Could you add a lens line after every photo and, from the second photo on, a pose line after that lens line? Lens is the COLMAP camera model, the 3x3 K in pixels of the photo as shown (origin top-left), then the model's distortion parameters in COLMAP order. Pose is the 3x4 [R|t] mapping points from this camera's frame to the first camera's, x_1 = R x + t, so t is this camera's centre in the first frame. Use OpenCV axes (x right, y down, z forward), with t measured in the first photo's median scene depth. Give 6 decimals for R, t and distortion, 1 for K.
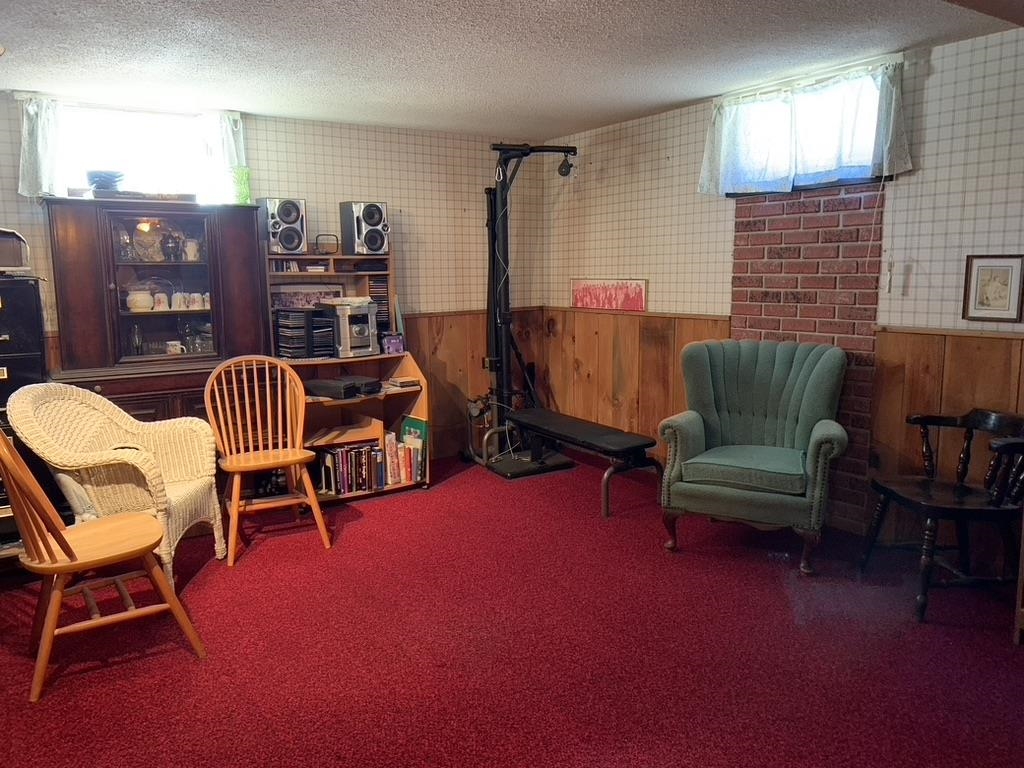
lens RADIAL K [[786.8, 0, 513.4], [0, 786.8, 386.5], [0, 0, 1]] dist [0.044686, -0.014415]
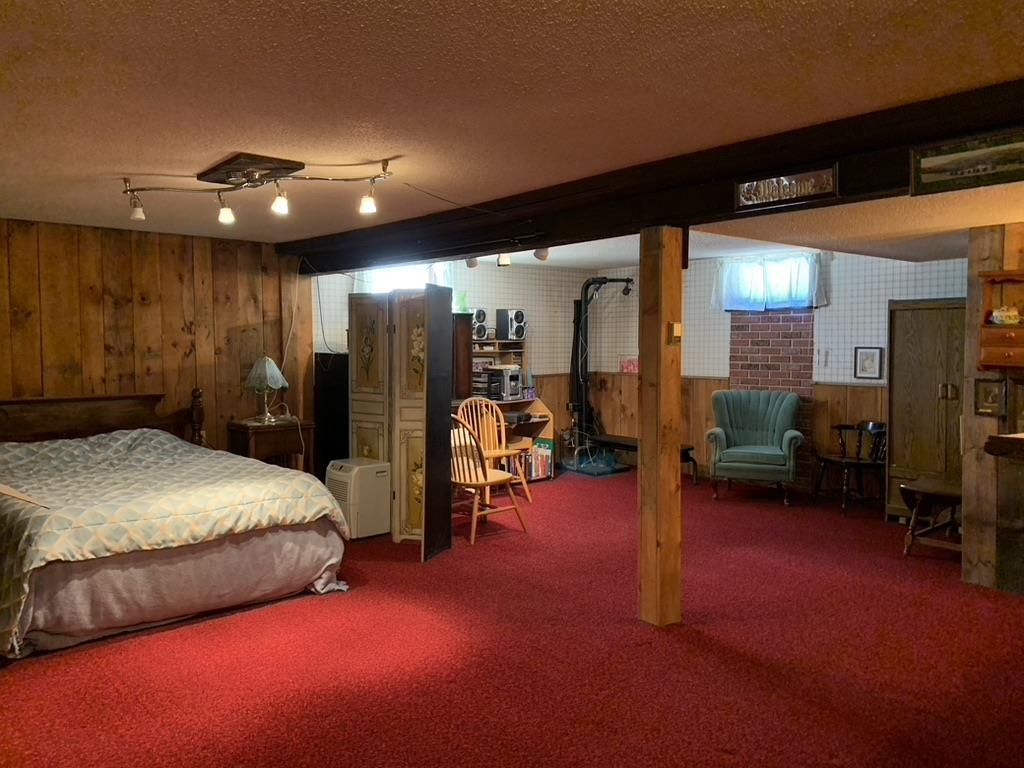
lens RADIAL K [[786.8, 0, 509.5], [0, 786.8, 383.4], [0, 0, 1]] dist [0.044686, -0.014415]
pose [[0.992052, 0.004788, 0.125741, -0.475014], [0.007108, 0.995548, -0.093991, 0.095382], [-0.125631, 0.094137, 0.987601, -0.746468]]
